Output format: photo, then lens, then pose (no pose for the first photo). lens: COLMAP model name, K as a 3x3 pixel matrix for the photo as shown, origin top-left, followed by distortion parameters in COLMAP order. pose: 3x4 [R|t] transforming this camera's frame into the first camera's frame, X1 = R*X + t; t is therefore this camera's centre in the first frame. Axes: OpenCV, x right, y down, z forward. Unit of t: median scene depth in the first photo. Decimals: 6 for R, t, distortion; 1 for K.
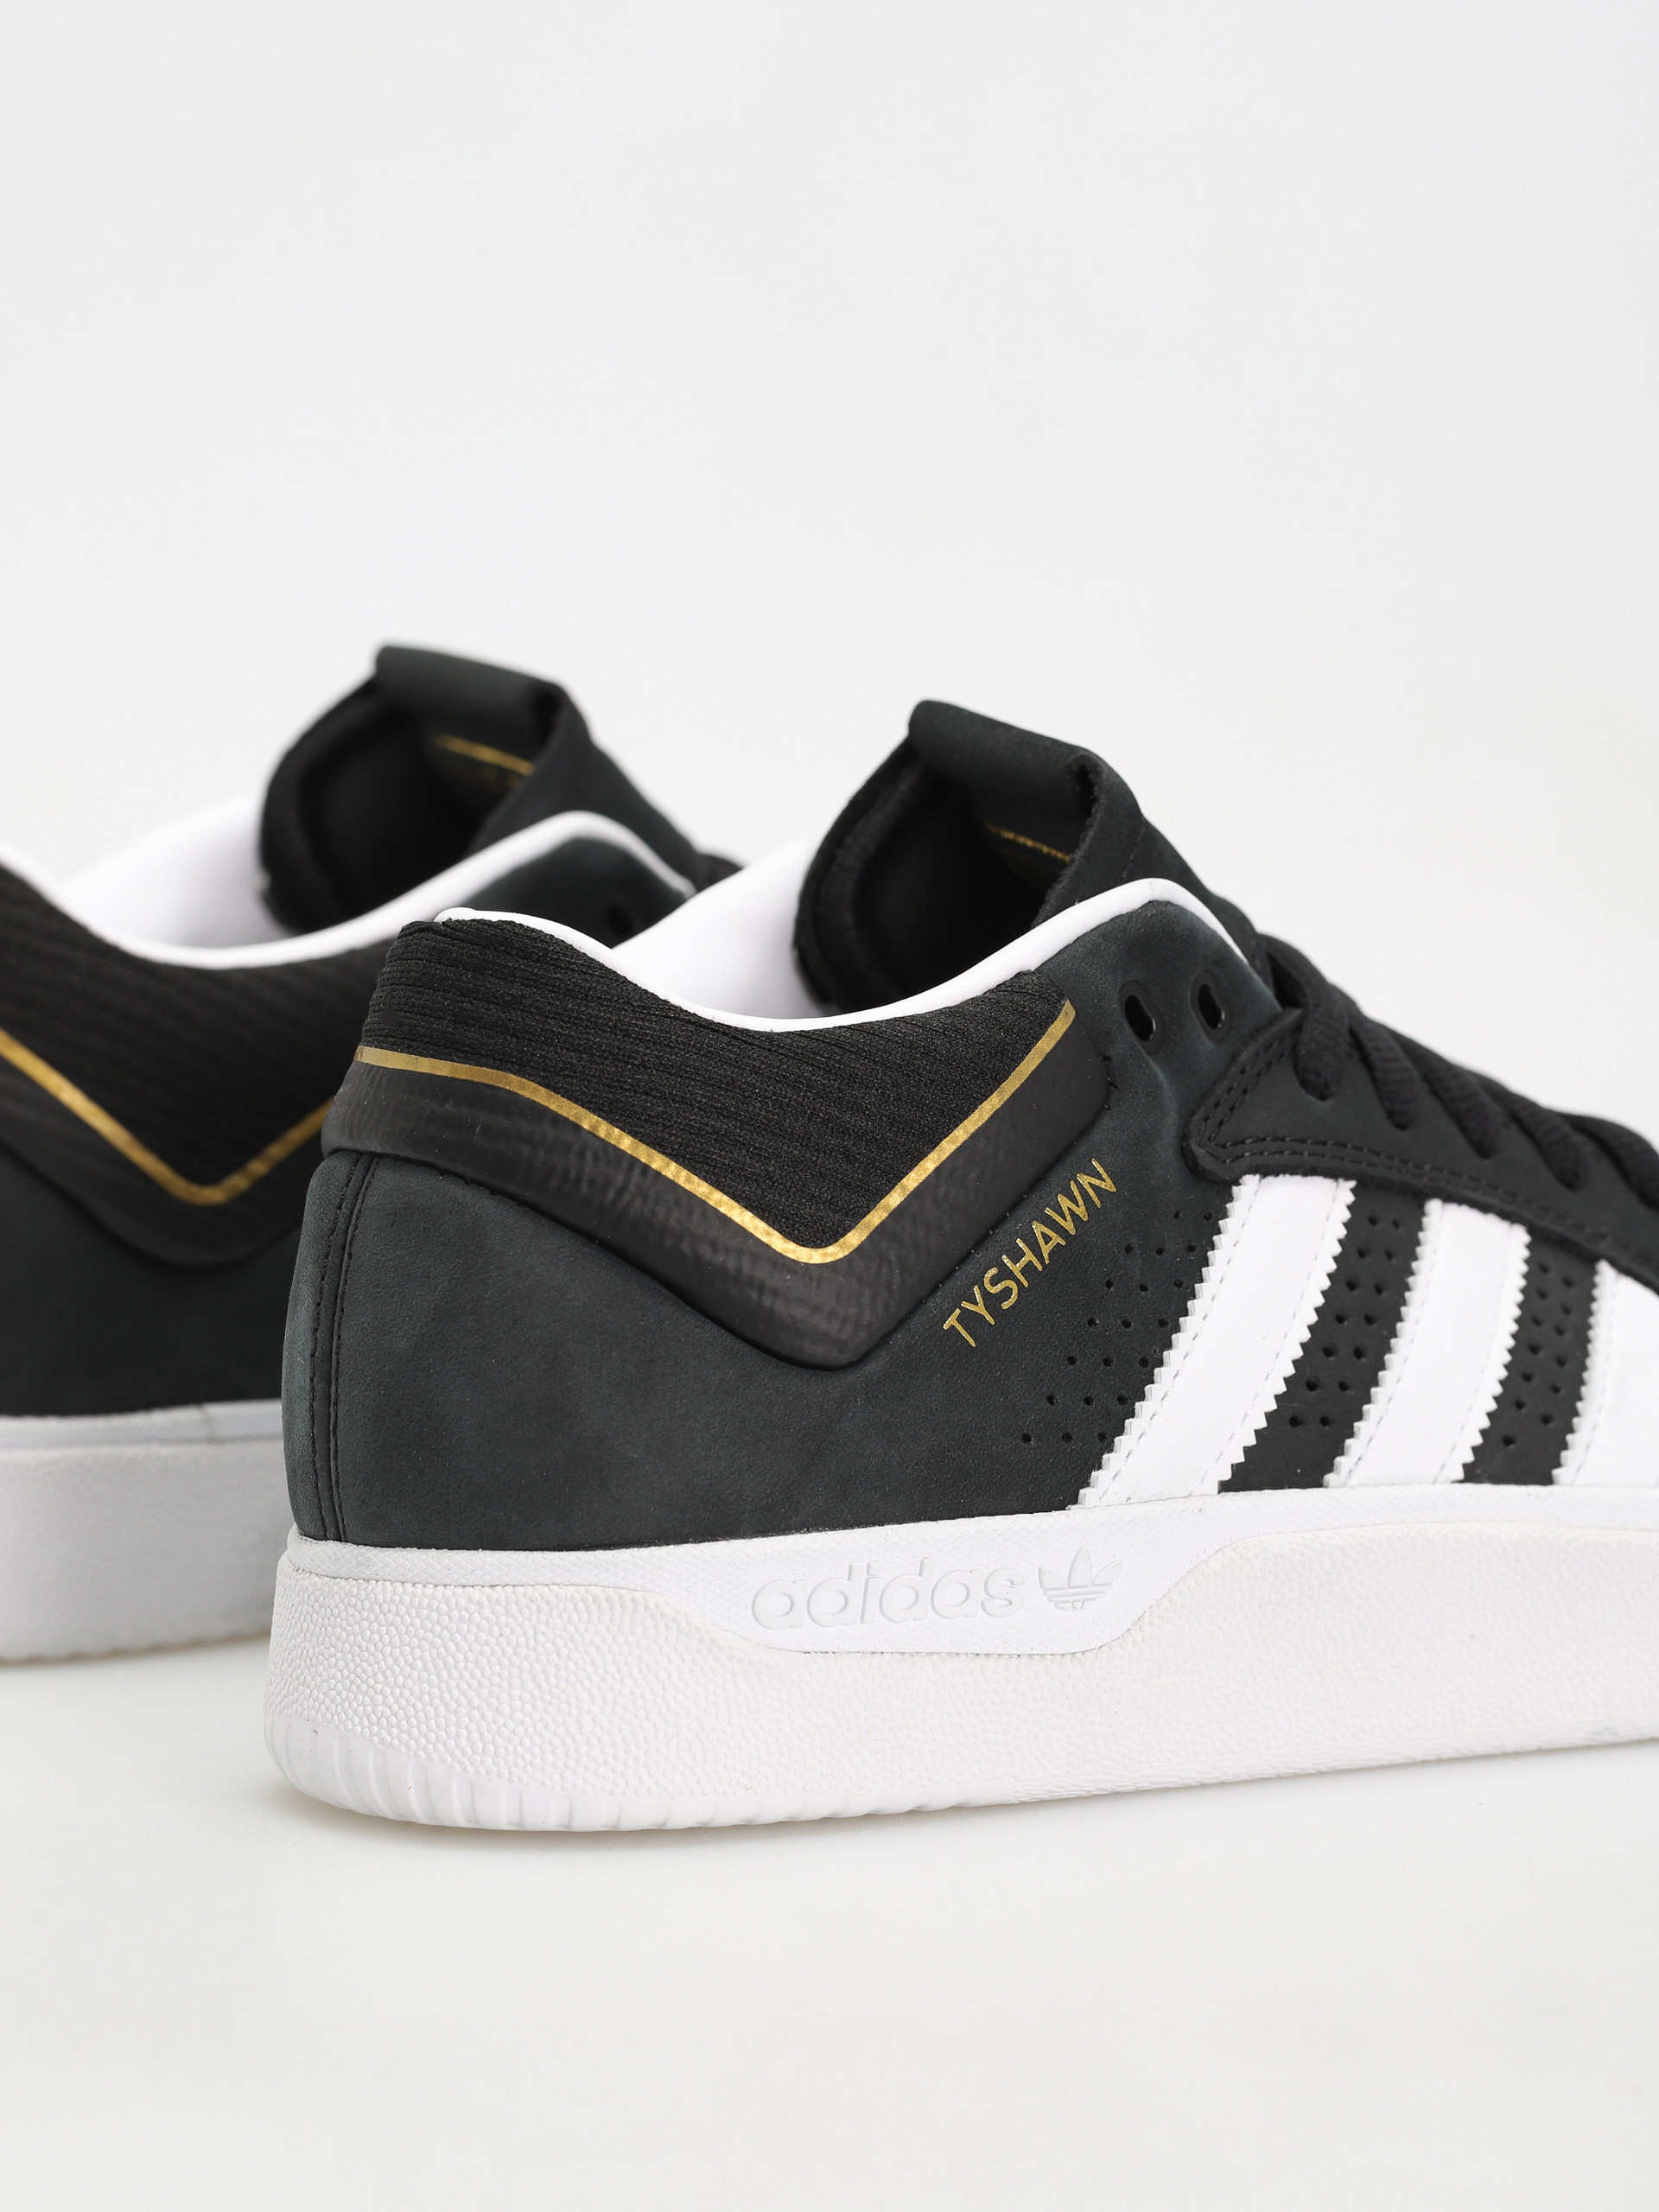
lens RADIAL K [[6322.1, 0, 829.5], [0, 6322.1, 1106.0], [0, 0, 1]] dist [0.023801, -0.195938]
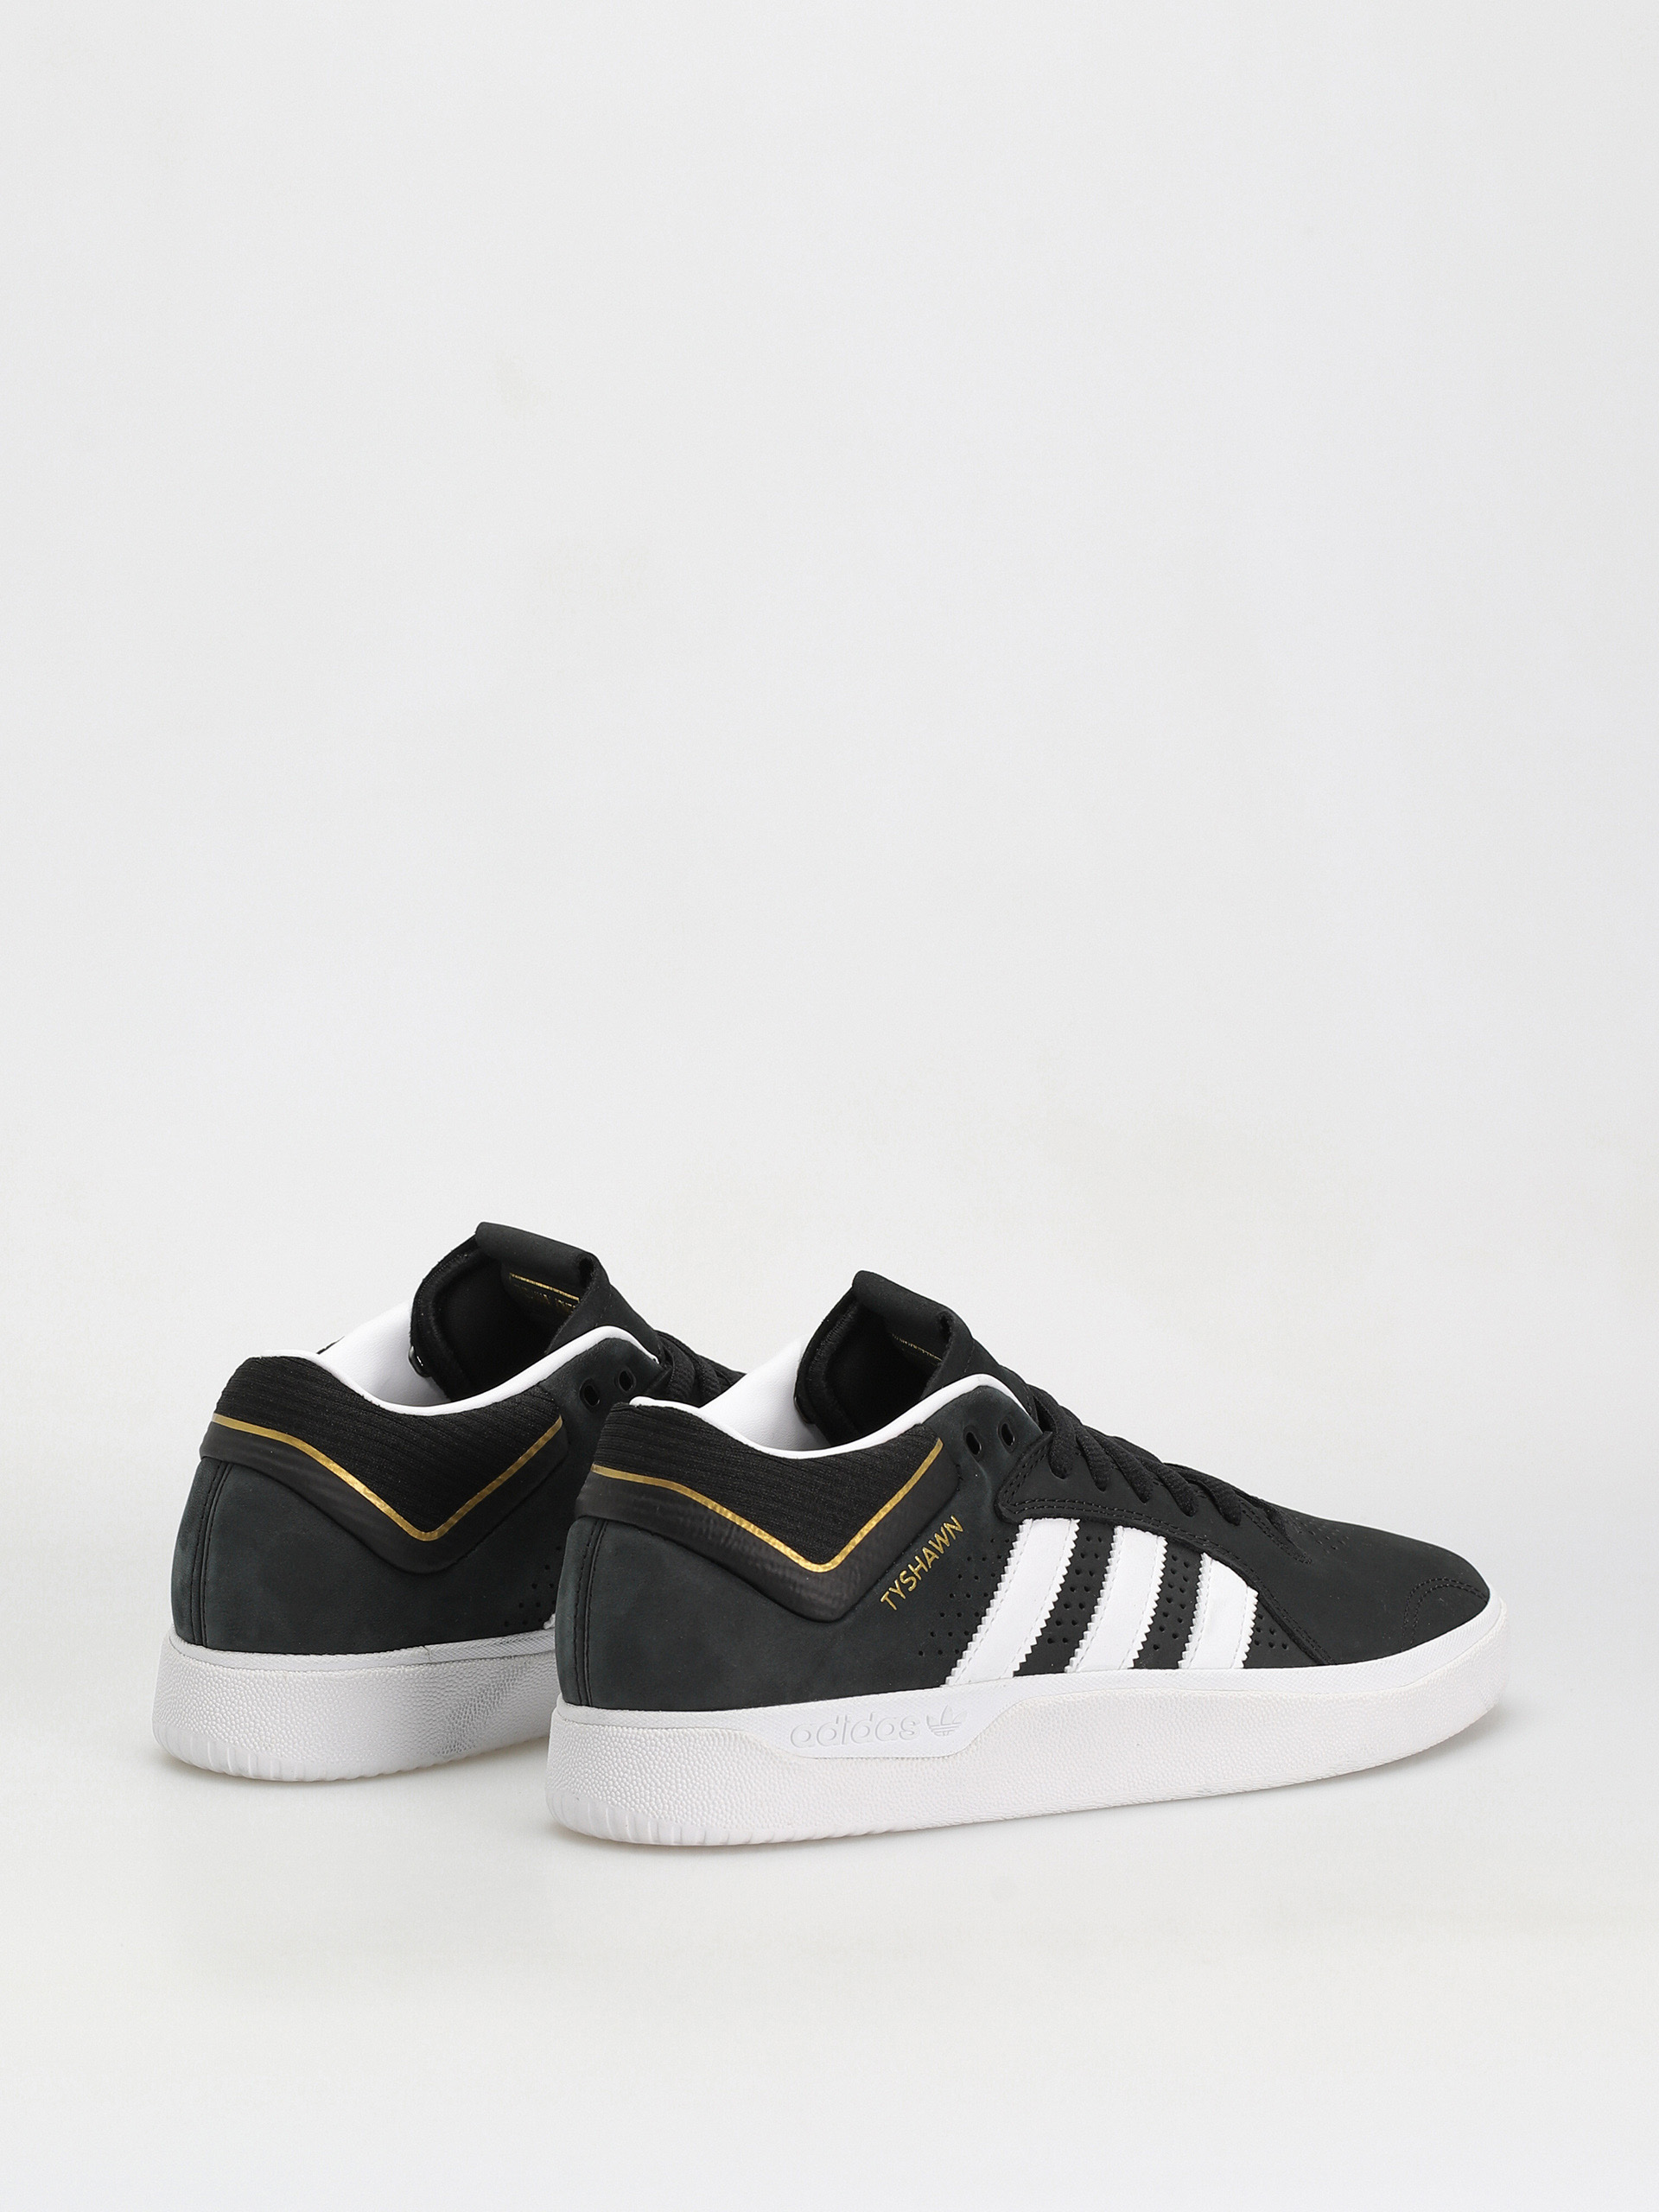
lens RADIAL K [[6203.4, 0, 829.5], [0, 6203.4, 1106.0], [0, 0, 1]] dist [-0.130350, 0.011107]
pose [[0.999118, -0.005877, 0.041583, -0.081773], [0.006142, 0.999962, -0.006259, -0.113652], [-0.041545, 0.006509, 0.999115, -1.020591]]
